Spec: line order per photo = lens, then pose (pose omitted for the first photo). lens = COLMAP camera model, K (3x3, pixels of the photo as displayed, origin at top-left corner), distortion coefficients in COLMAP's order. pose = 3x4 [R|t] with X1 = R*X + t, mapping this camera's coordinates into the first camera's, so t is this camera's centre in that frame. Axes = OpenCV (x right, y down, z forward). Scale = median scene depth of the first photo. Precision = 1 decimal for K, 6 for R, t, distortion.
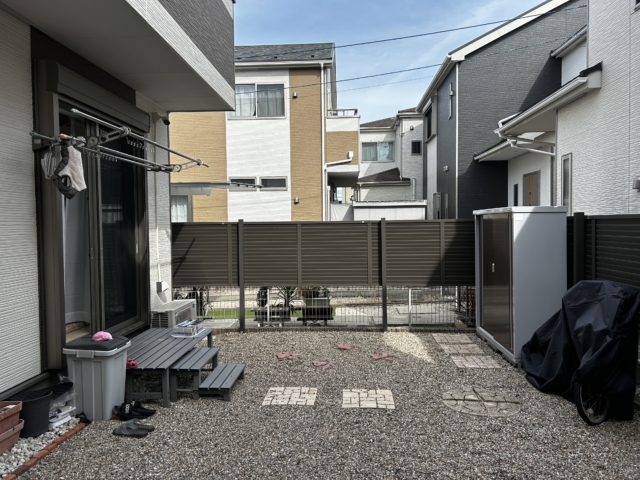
lens RADIAL K [[492.2, 0, 318.9], [0, 492.2, 241.0], [0, 0, 1]] dist [0.007087, 0.001689]
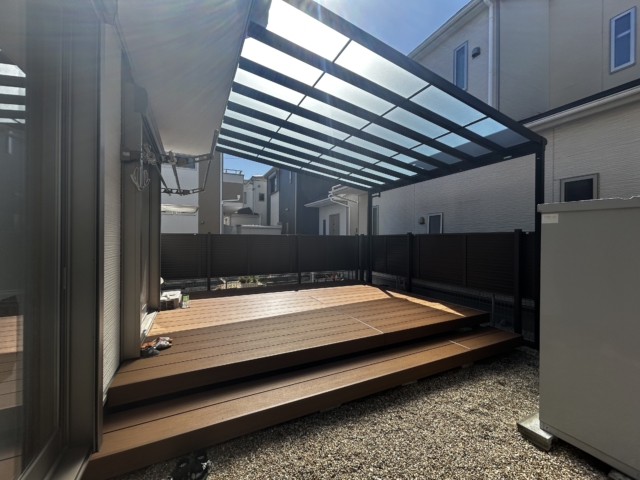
lens RADIAL K [[258.8, 0, 322.0], [0, 258.8, 239.2], [0, 0, 1]] dist [0.000317, 0.000401]
pose [[0.860832, 0.013340, 0.508714, -0.138496], [0.003940, 0.999452, -0.032874, -0.000299], [-0.508873, 0.030303, 0.860308, 0.091655]]
